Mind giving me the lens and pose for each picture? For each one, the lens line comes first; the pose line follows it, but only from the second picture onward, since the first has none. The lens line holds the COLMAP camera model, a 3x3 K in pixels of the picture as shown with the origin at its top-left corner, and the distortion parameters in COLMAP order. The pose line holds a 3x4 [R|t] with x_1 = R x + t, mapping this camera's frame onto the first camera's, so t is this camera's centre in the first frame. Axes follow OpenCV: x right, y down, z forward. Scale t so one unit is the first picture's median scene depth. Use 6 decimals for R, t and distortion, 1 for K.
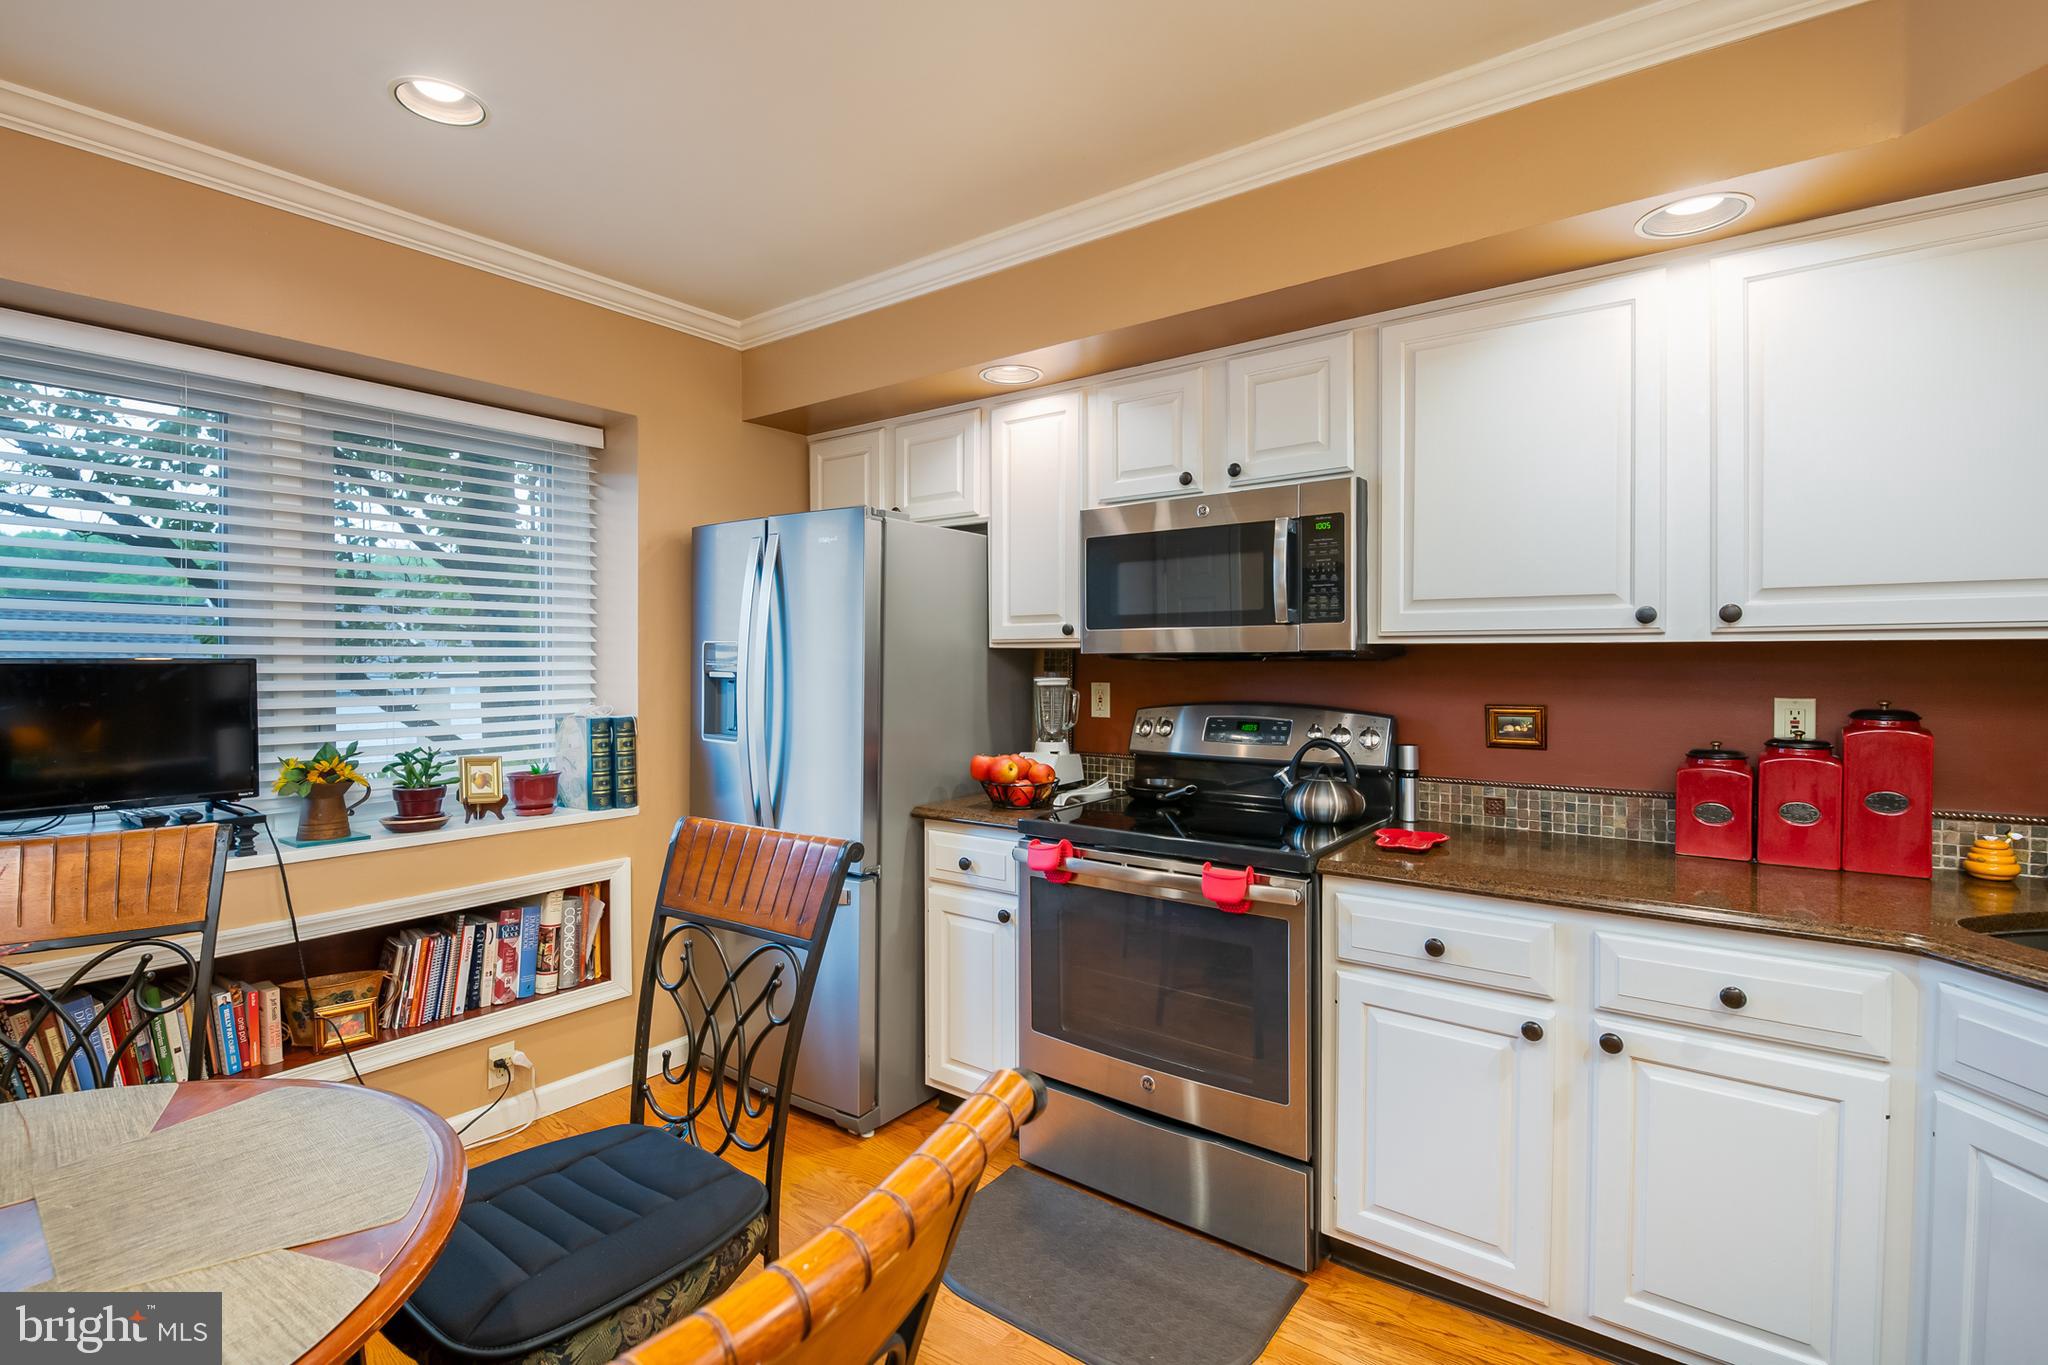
lens RADIAL K [[962.6, 0, 974.8], [0, 962.6, 664.2], [0, 0, 1]] dist [-0.002108, -0.007322]
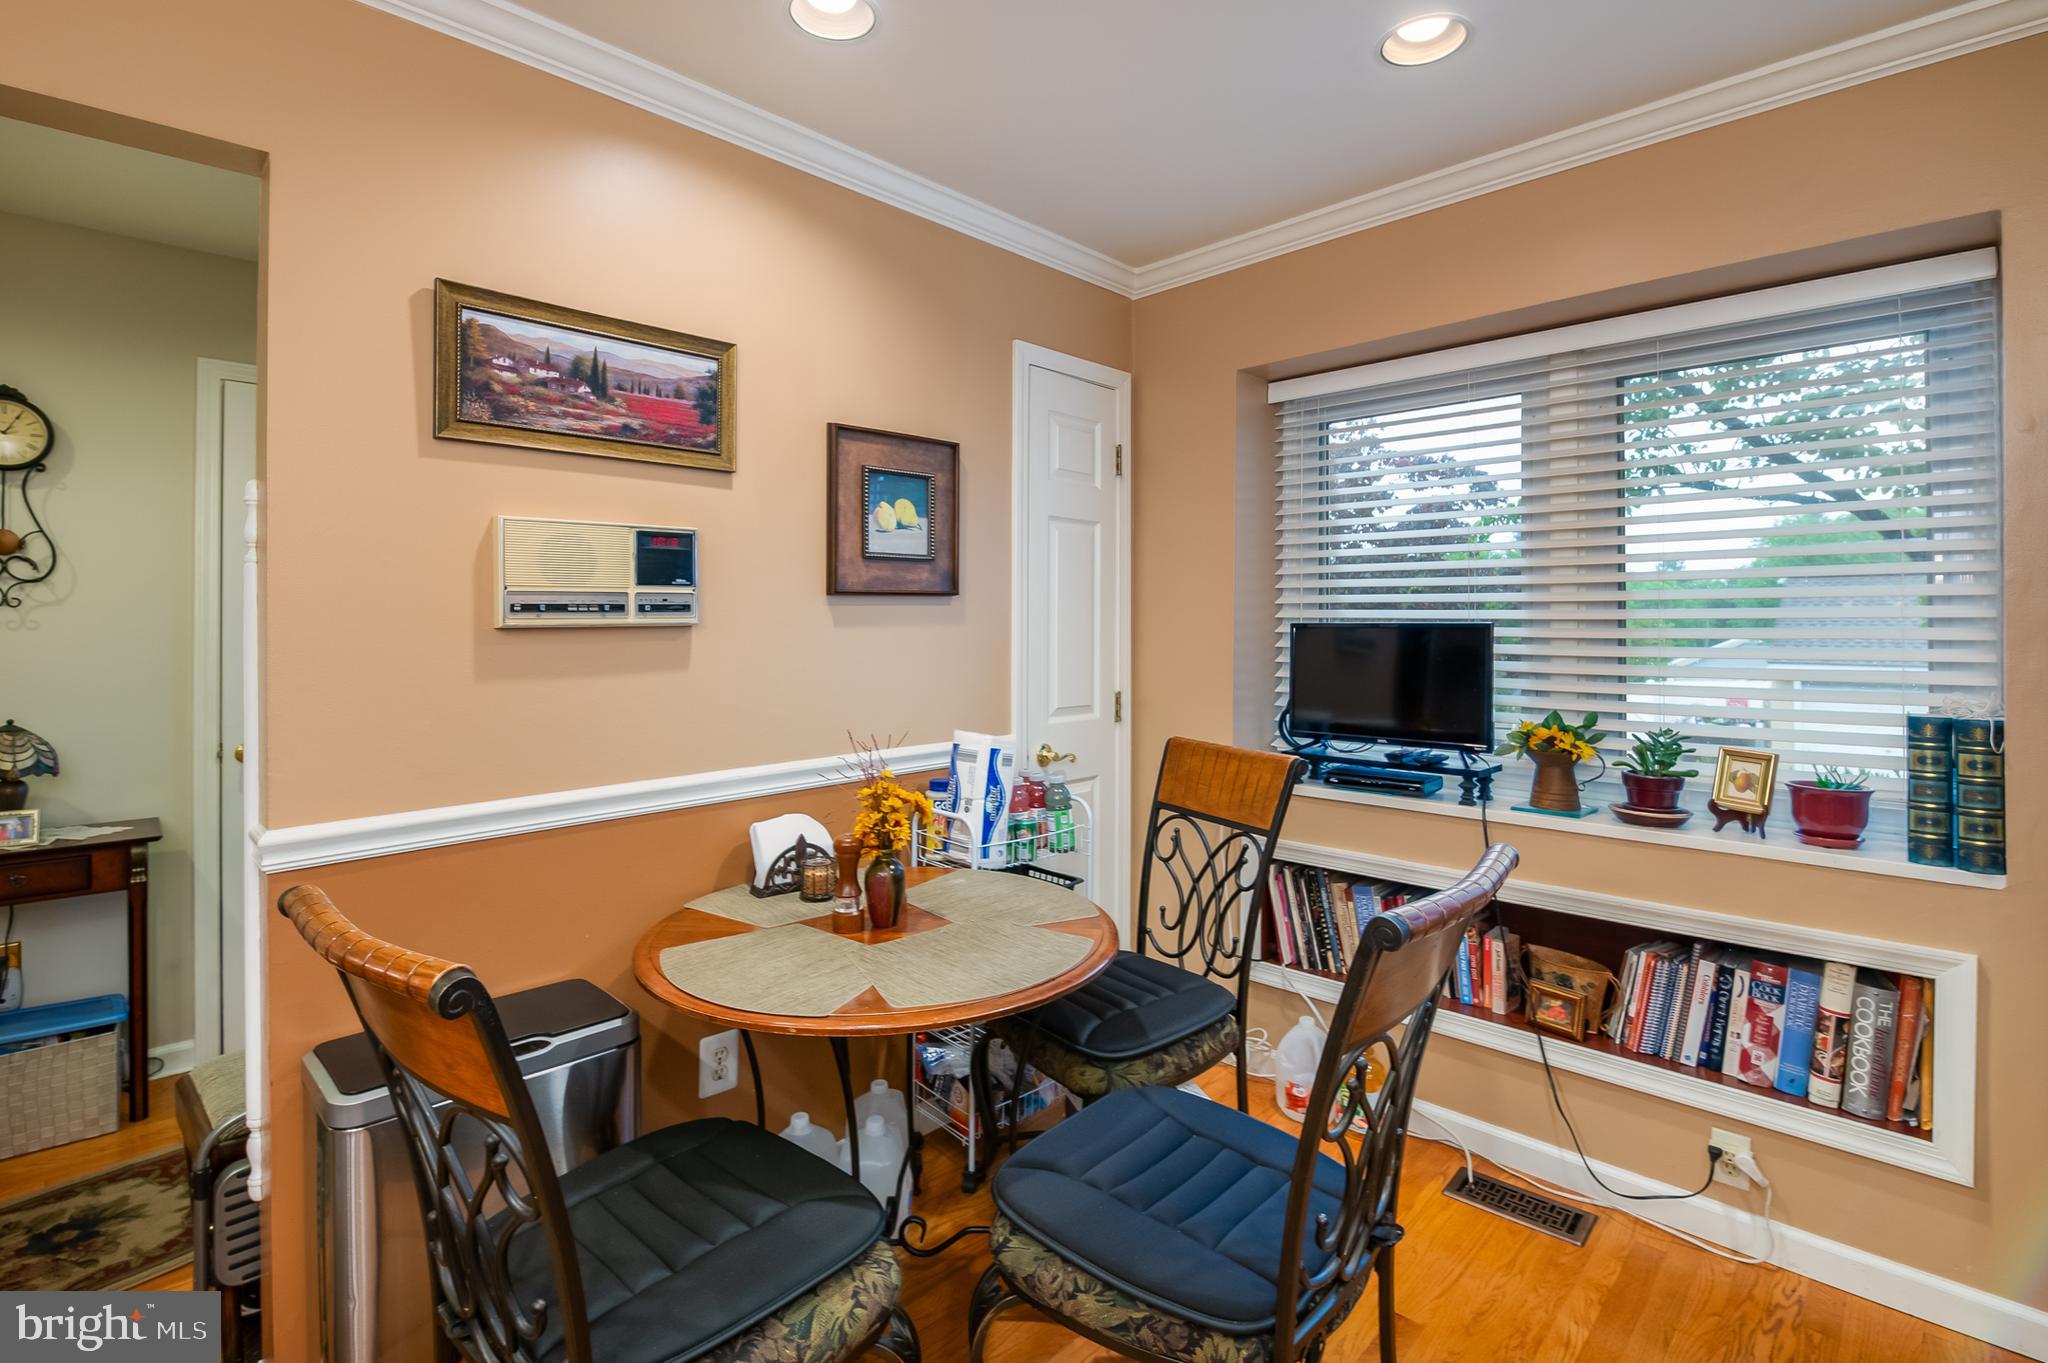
lens RADIAL K [[962.6, 0, 985.5], [0, 962.6, 615.0], [0, 0, 1]] dist [-0.002108, -0.007322]
pose [[-0.121900, -0.006382, -0.992522, 0.329850], [-0.001898, 0.999979, -0.006197, -0.005897], [0.992541, 0.001128, -0.121909, 0.511854]]
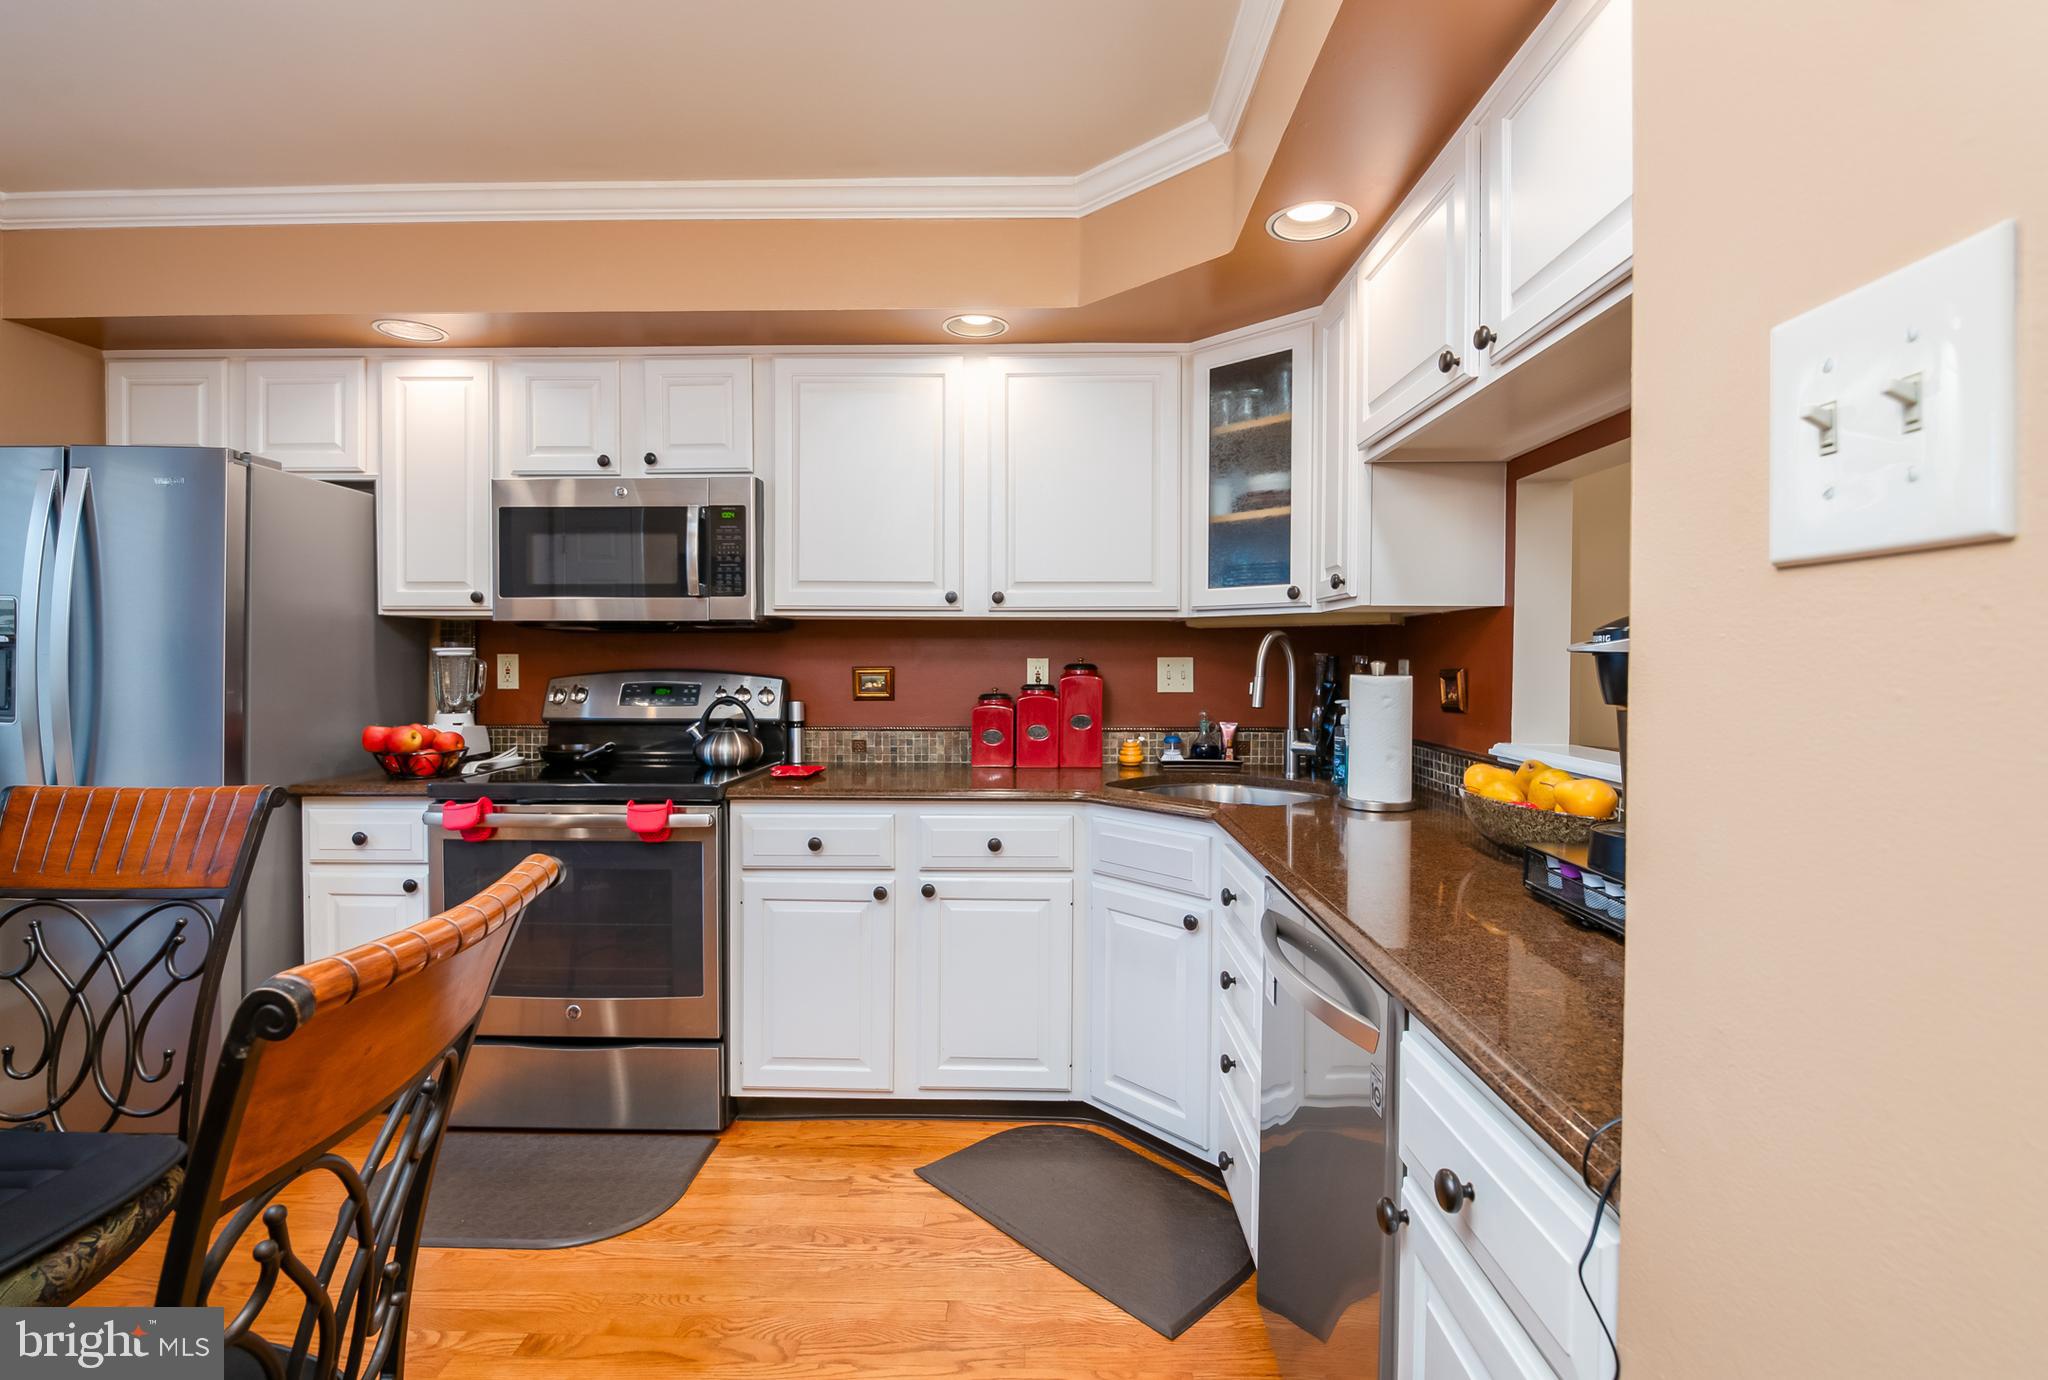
lens RADIAL K [[962.6, 0, 1025.2], [0, 962.6, 672.7], [0, 0, 1]] dist [-0.002108, -0.007322]
pose [[0.792593, -0.009085, 0.609684, -0.074577], [-0.000507, 0.999879, 0.015558, 0.032443], [-0.609751, -0.012640, 0.792492, -0.171500]]
